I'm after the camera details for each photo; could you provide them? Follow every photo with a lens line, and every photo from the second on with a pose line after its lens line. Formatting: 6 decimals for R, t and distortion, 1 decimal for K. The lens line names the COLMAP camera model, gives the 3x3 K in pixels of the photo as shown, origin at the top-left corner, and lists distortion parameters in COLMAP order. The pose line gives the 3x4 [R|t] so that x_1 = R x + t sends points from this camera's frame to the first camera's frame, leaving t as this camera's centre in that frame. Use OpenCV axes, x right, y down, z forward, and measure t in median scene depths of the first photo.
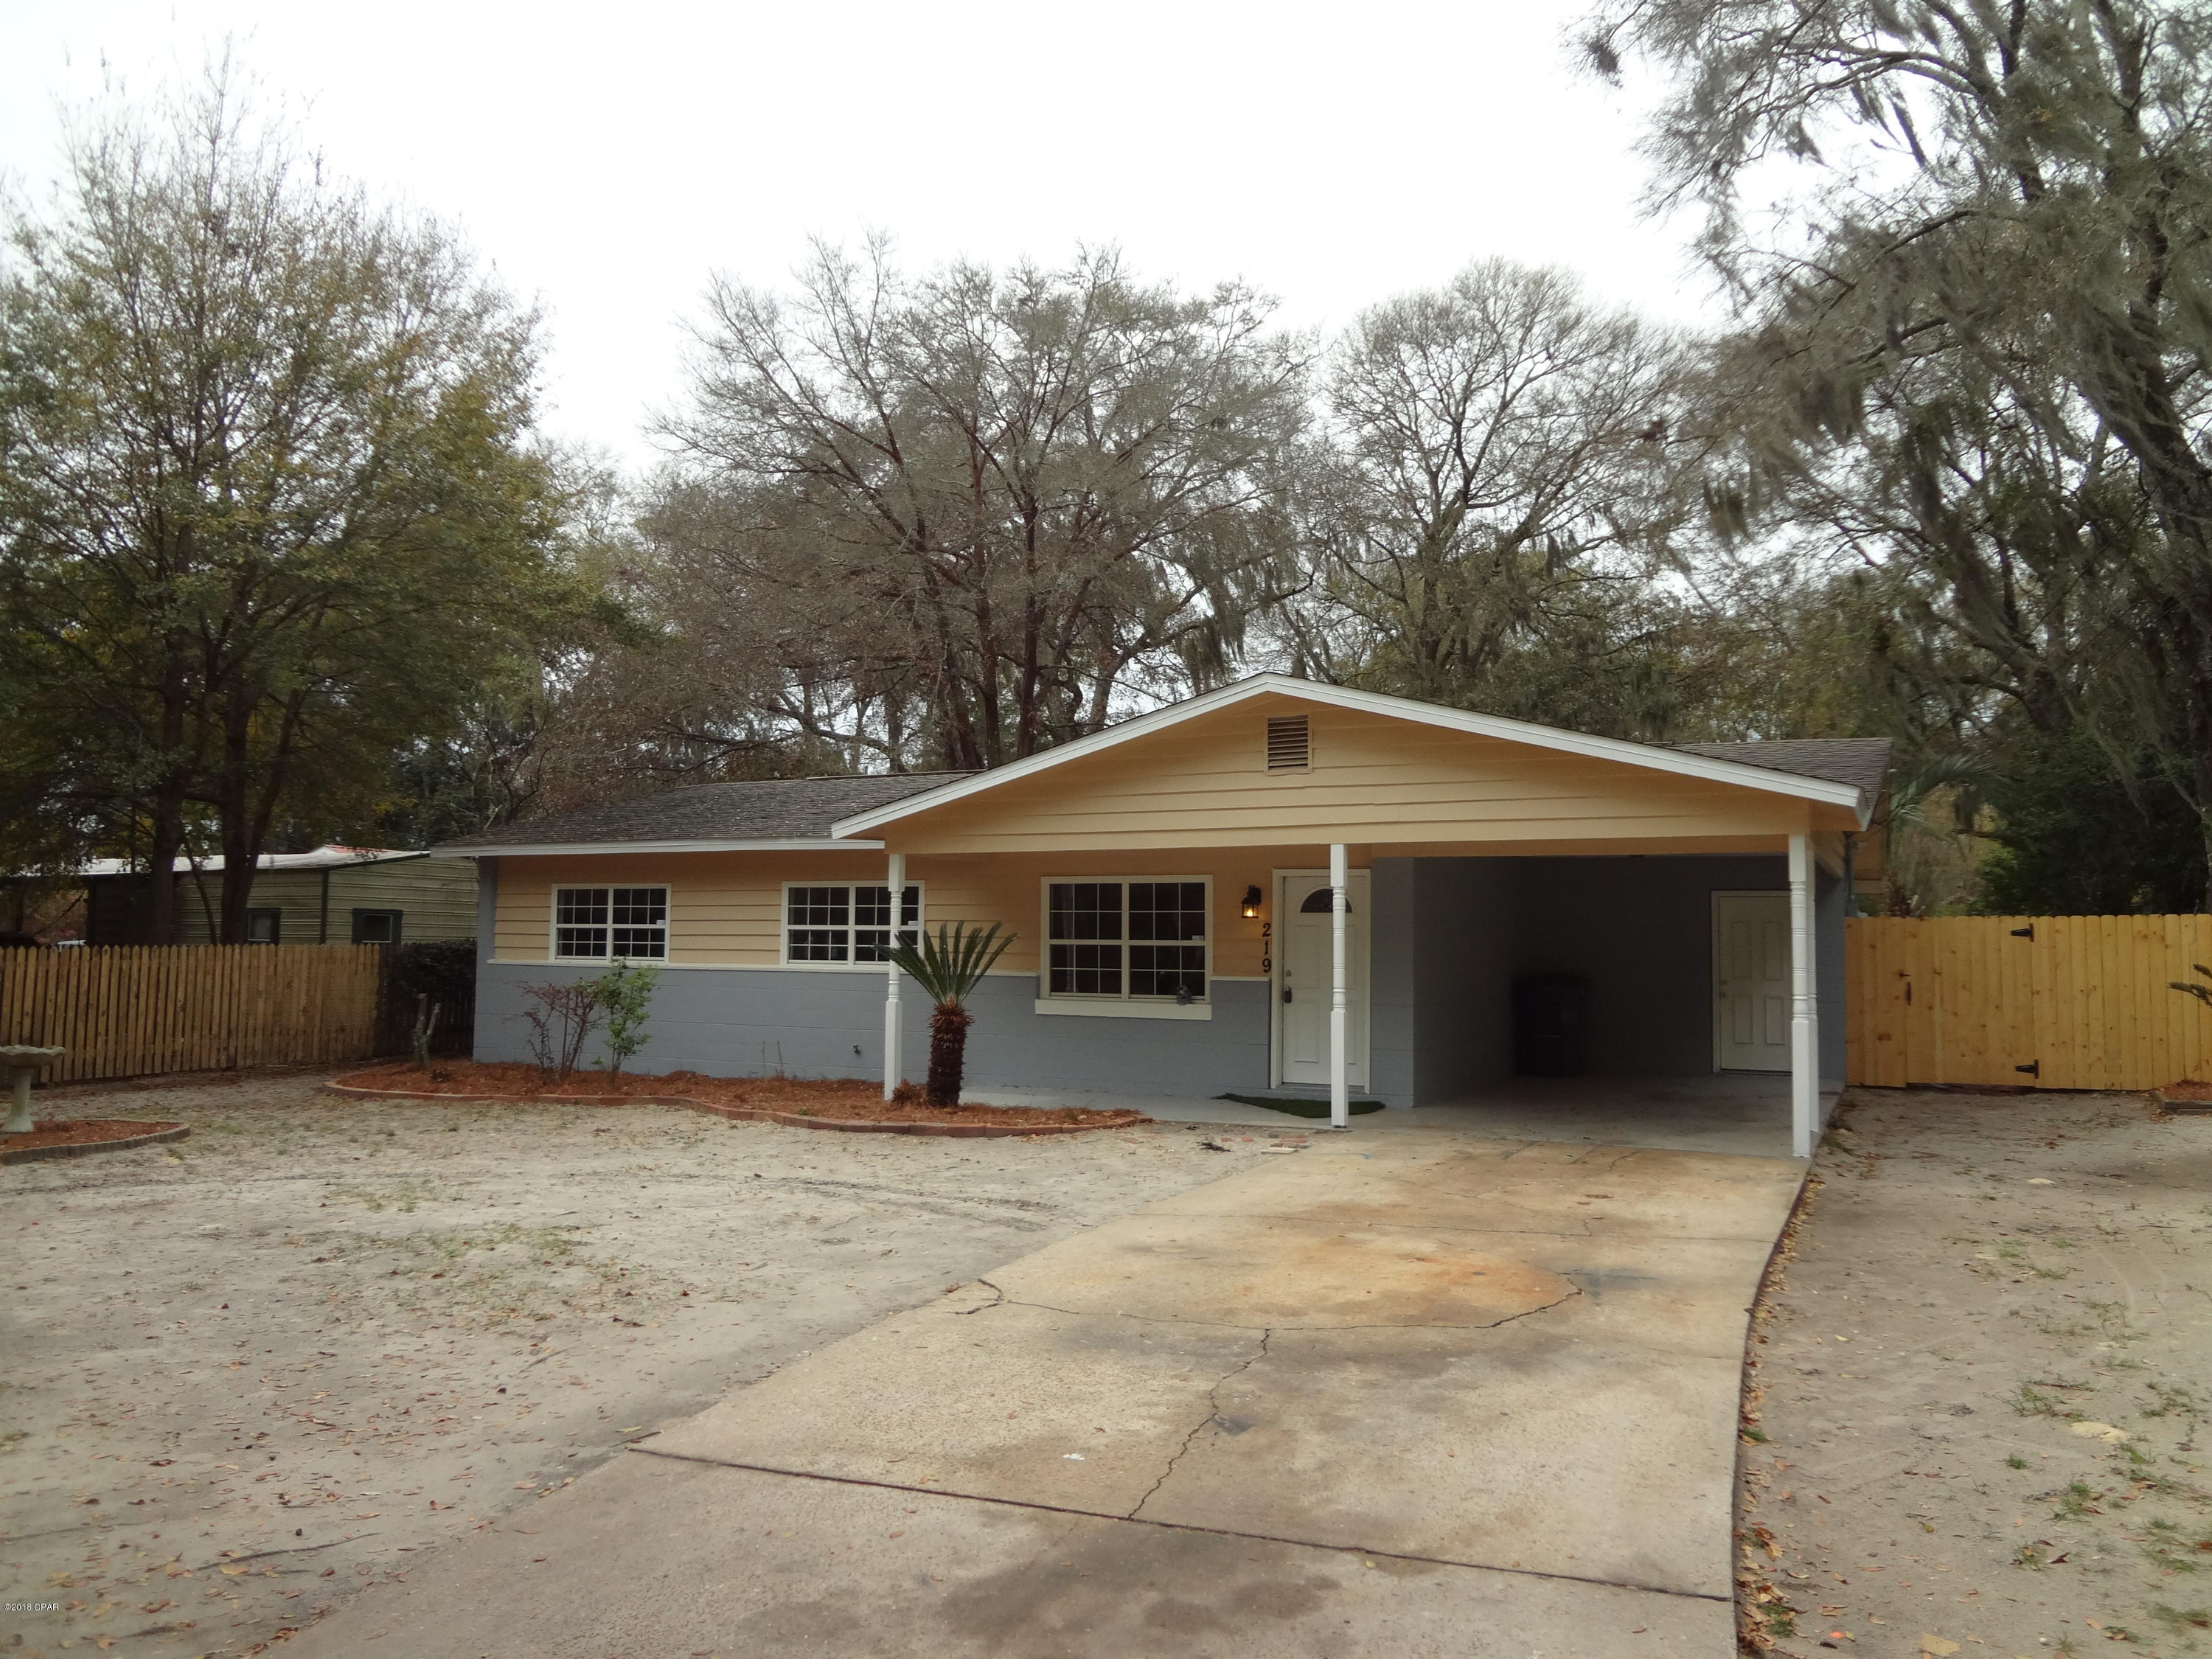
lens RADIAL K [[1673.8, 0, 1111.8], [0, 1673.8, 808.7], [0, 0, 1]] dist [-0.060883, 0.007310]
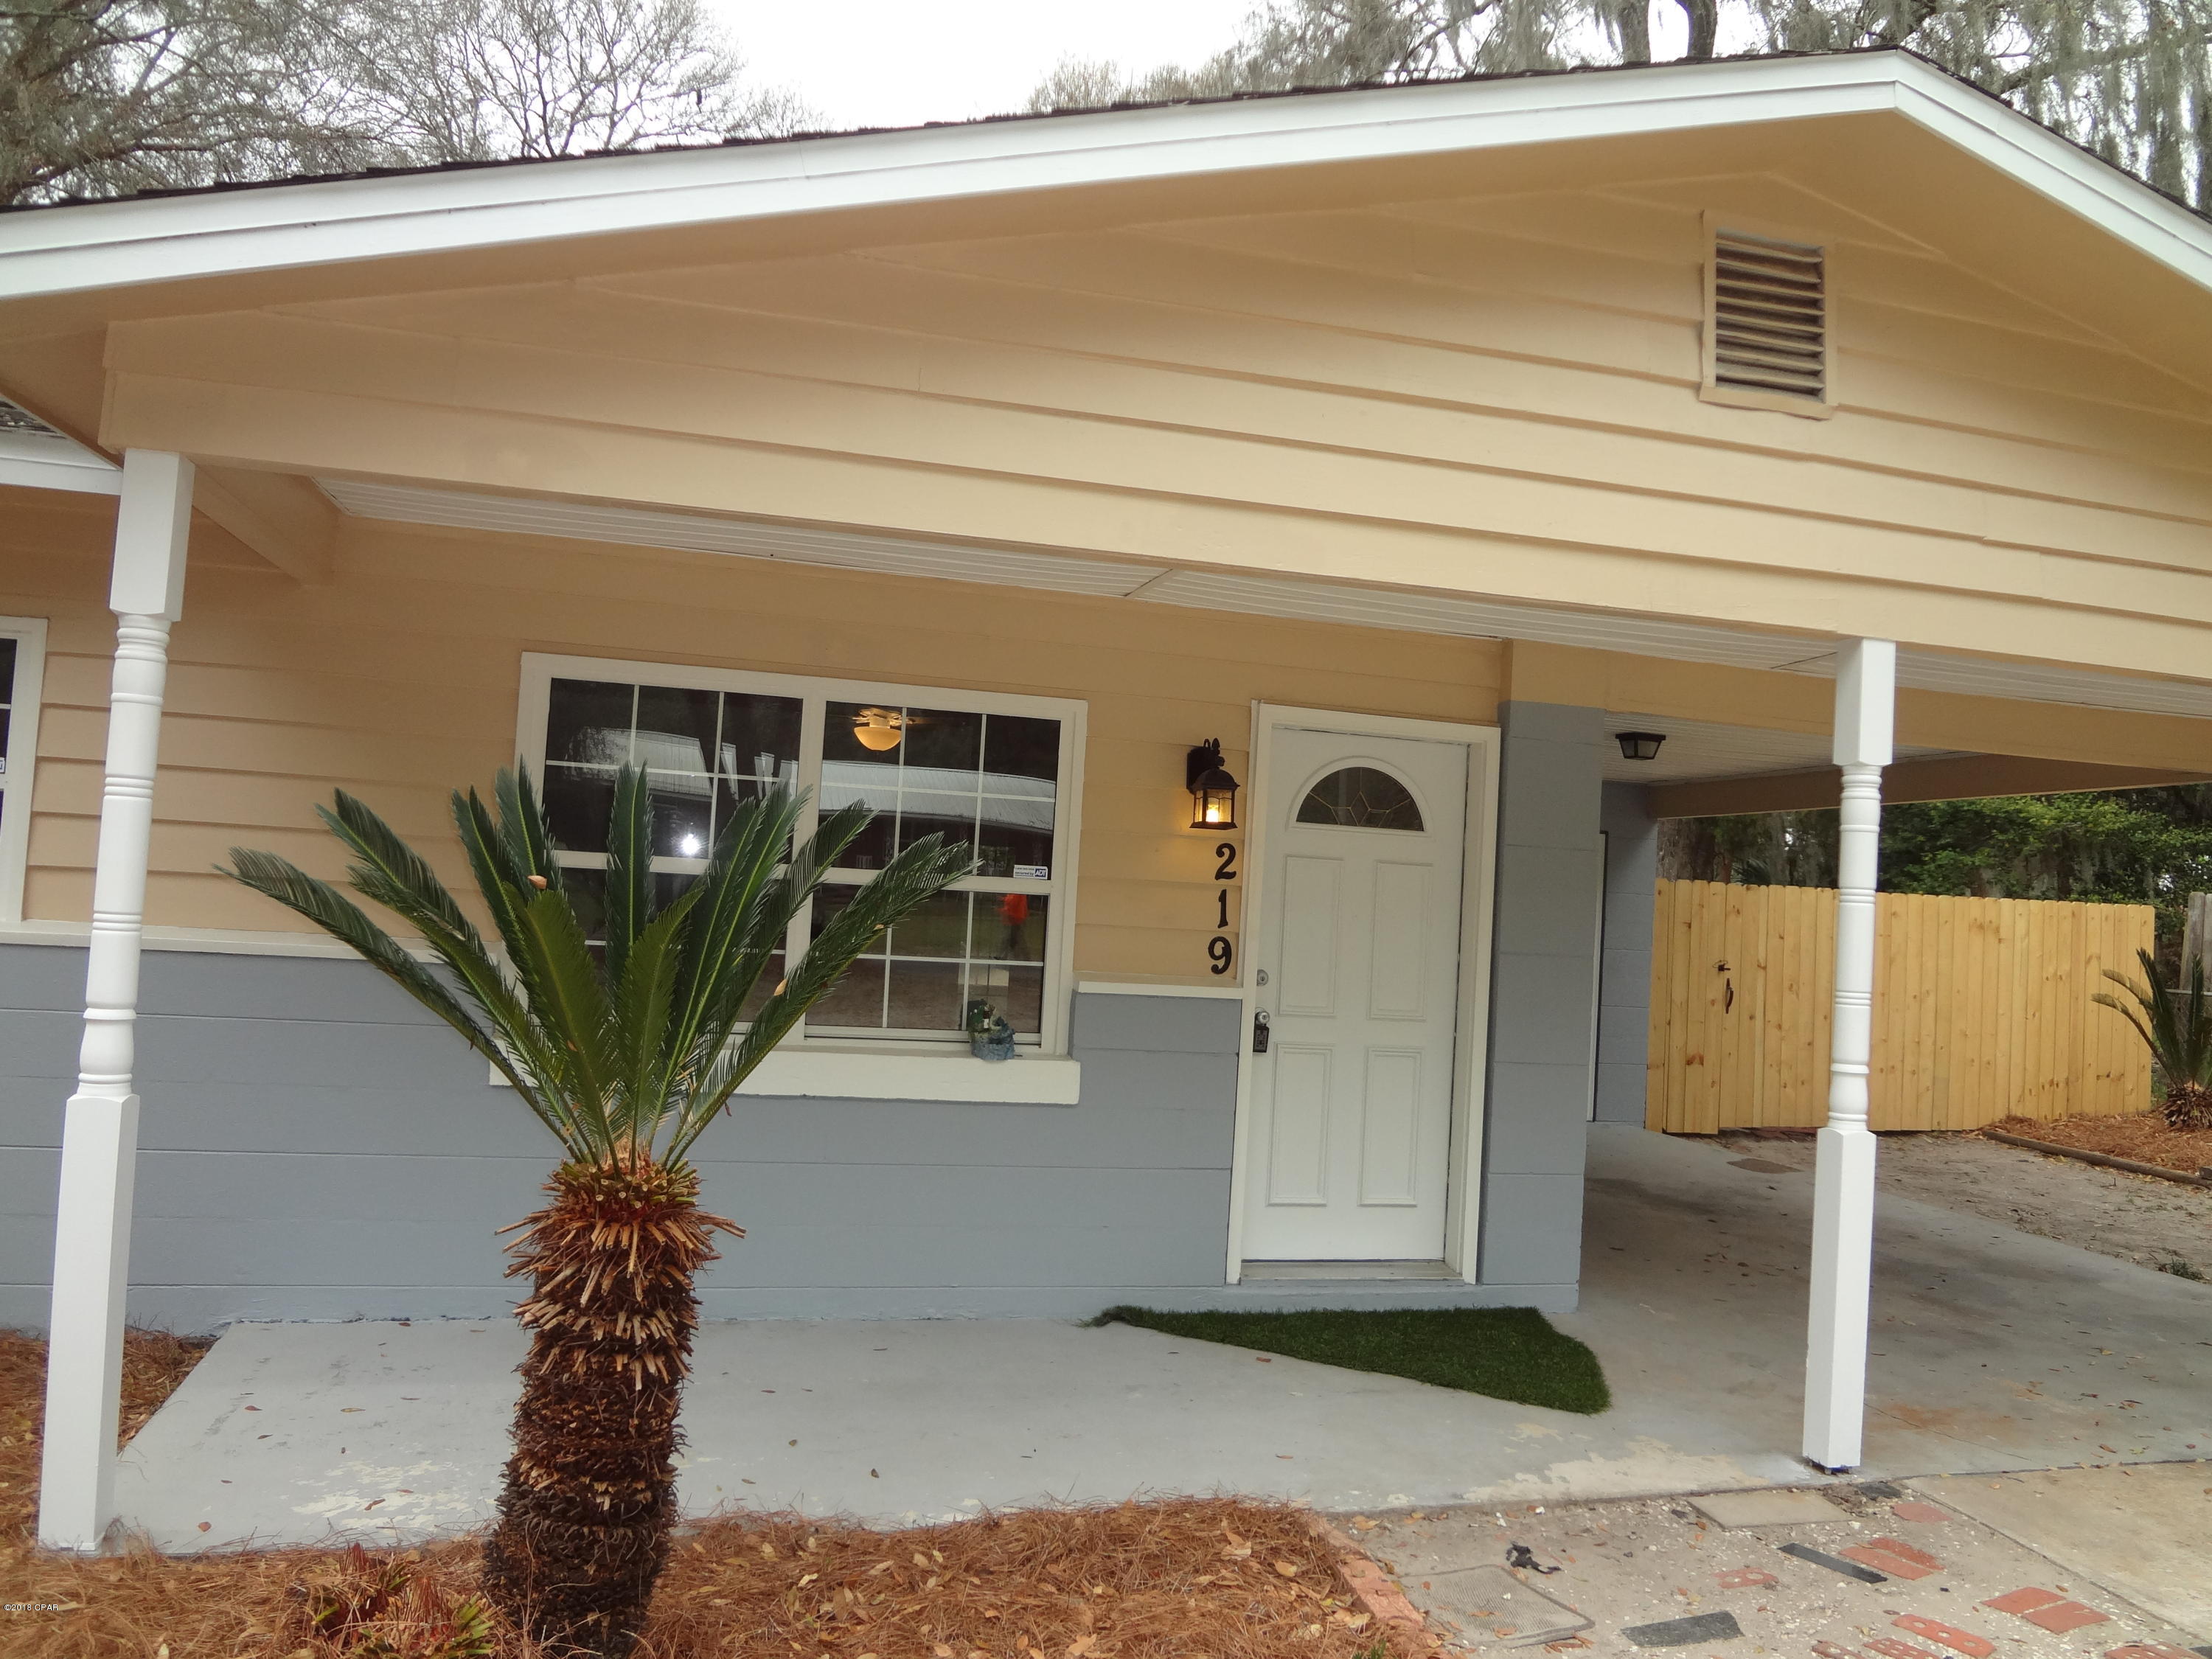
lens RADIAL K [[1655.2, 0, 1106.0], [0, 1655.2, 829.5], [0, 0, 1]] dist [-0.056916, 0.003749]
pose [[0.755153, 0.060522, 0.652749, -0.163935], [-0.103604, 0.994234, 0.027674, 0.055403], [-0.647310, -0.088526, 0.757068, 0.705585]]
